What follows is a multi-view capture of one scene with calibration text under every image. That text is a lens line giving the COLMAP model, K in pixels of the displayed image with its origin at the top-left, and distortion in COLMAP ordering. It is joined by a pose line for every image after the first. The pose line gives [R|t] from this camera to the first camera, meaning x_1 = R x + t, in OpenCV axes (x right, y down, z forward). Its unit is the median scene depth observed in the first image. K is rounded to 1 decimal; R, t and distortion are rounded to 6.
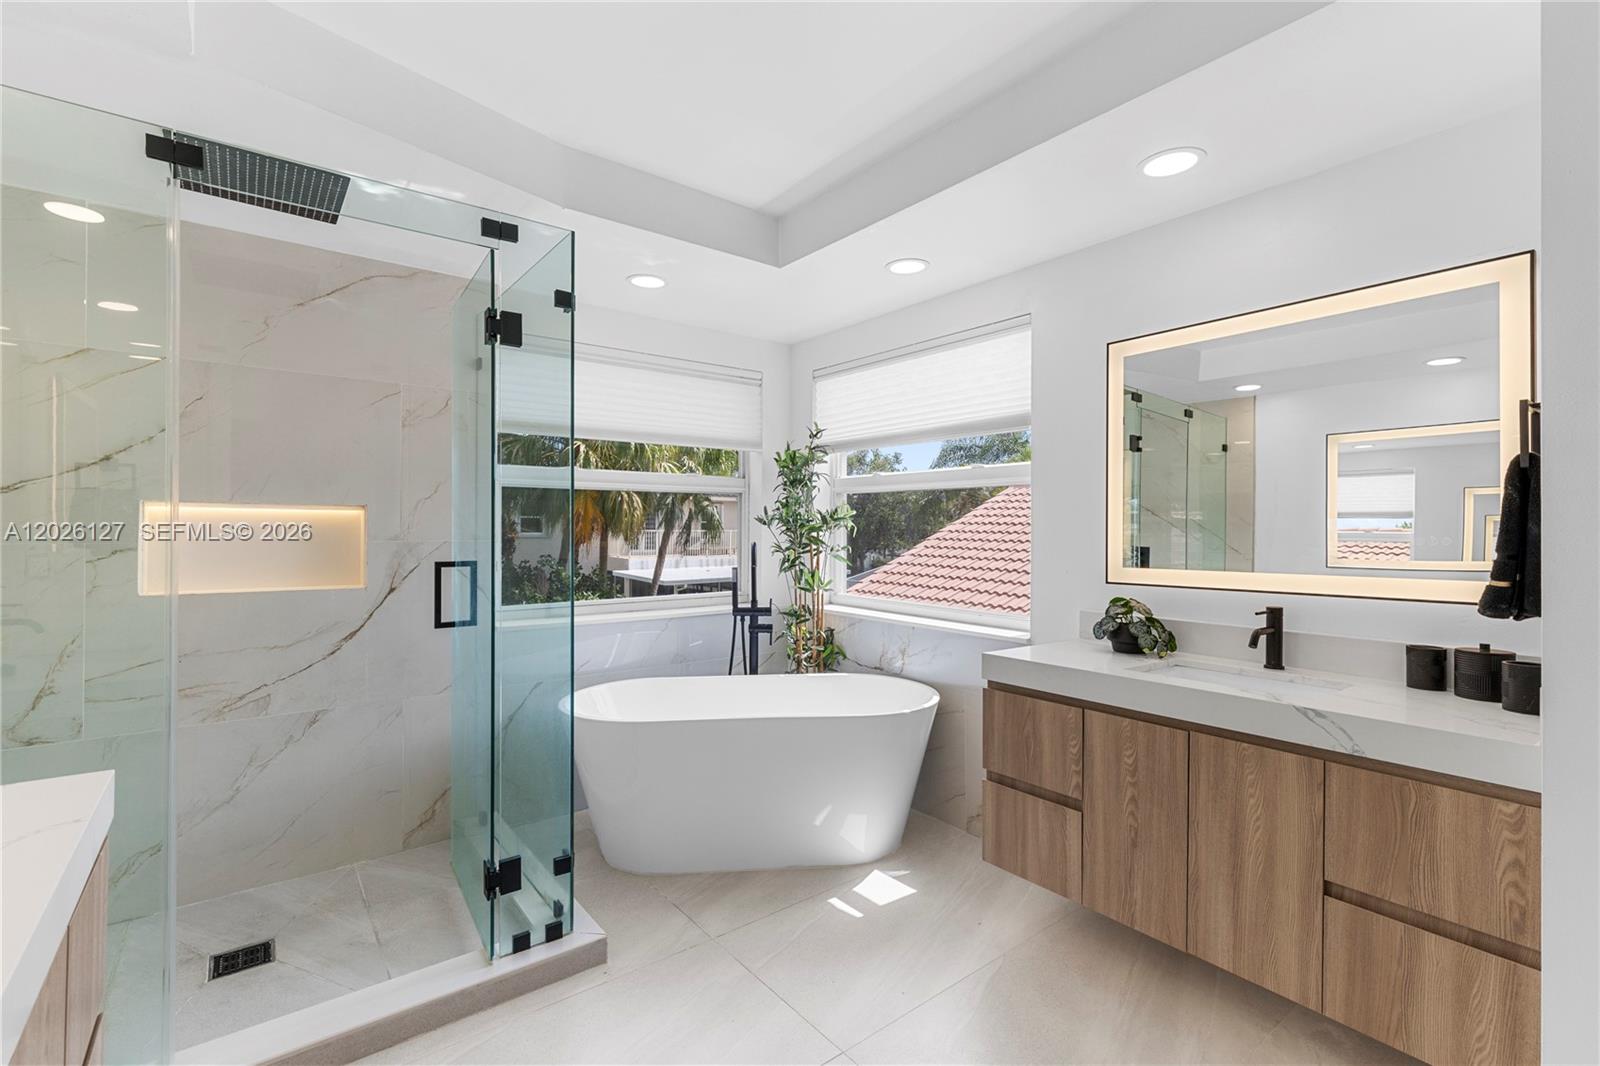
lens RADIAL K [[713.2, 0, 800.2], [0, 713.2, 528.5], [0, 0, 1]] dist [0.002601, -0.001454]
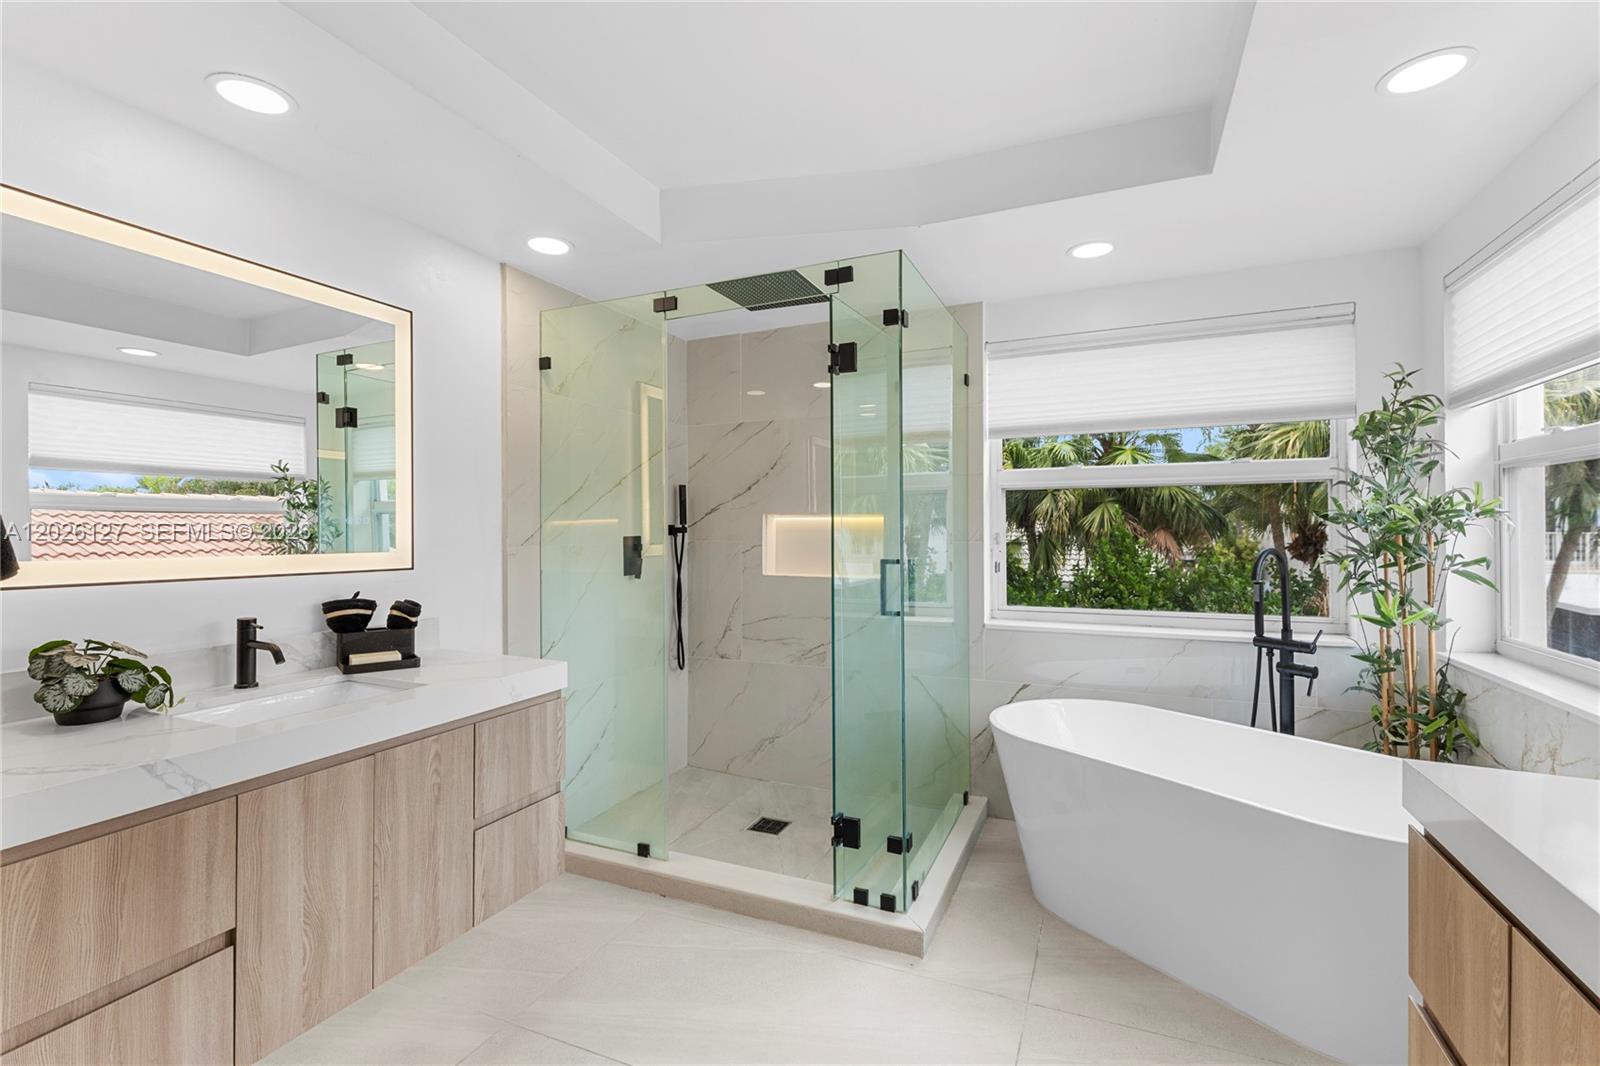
lens RADIAL K [[713.2, 0, 805.2], [0, 713.2, 533.6], [0, 0, 1]] dist [0.002601, -0.001454]
pose [[0.470694, -0.002802, -0.882292, 0.477918], [0.004544, 0.999989, -0.000752, 0.003735], [0.882285, -0.003655, 0.470702, 0.329599]]
